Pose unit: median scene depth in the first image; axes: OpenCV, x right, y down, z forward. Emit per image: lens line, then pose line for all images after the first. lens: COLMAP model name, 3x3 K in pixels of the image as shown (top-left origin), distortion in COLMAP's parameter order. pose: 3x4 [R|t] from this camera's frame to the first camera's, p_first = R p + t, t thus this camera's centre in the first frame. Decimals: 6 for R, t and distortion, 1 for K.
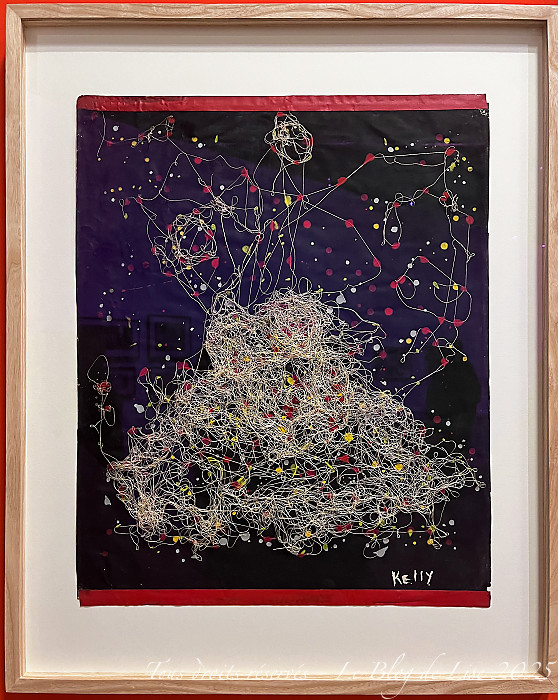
lens RADIAL K [[689.4, 0, 277.5], [0, 689.4, 351.9], [0, 0, 1]] dist [-0.013064, 0.000000]
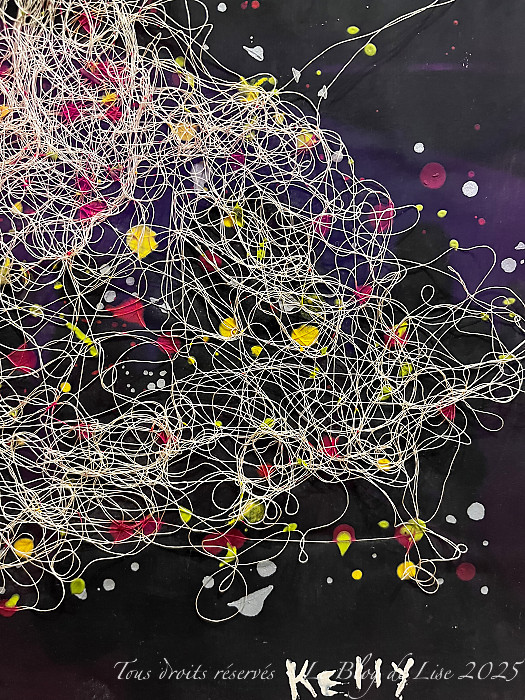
lens RADIAL K [[533.0, 0, 264.5], [0, 533.0, 348.7], [0, 0, 1]] dist [0.017356, -0.000974]
pose [[0.999901, -0.012200, -0.006963, 0.159536], [0.012810, 0.995333, 0.095647, 0.150084], [0.005763, -0.095727, 0.995391, 0.763699]]
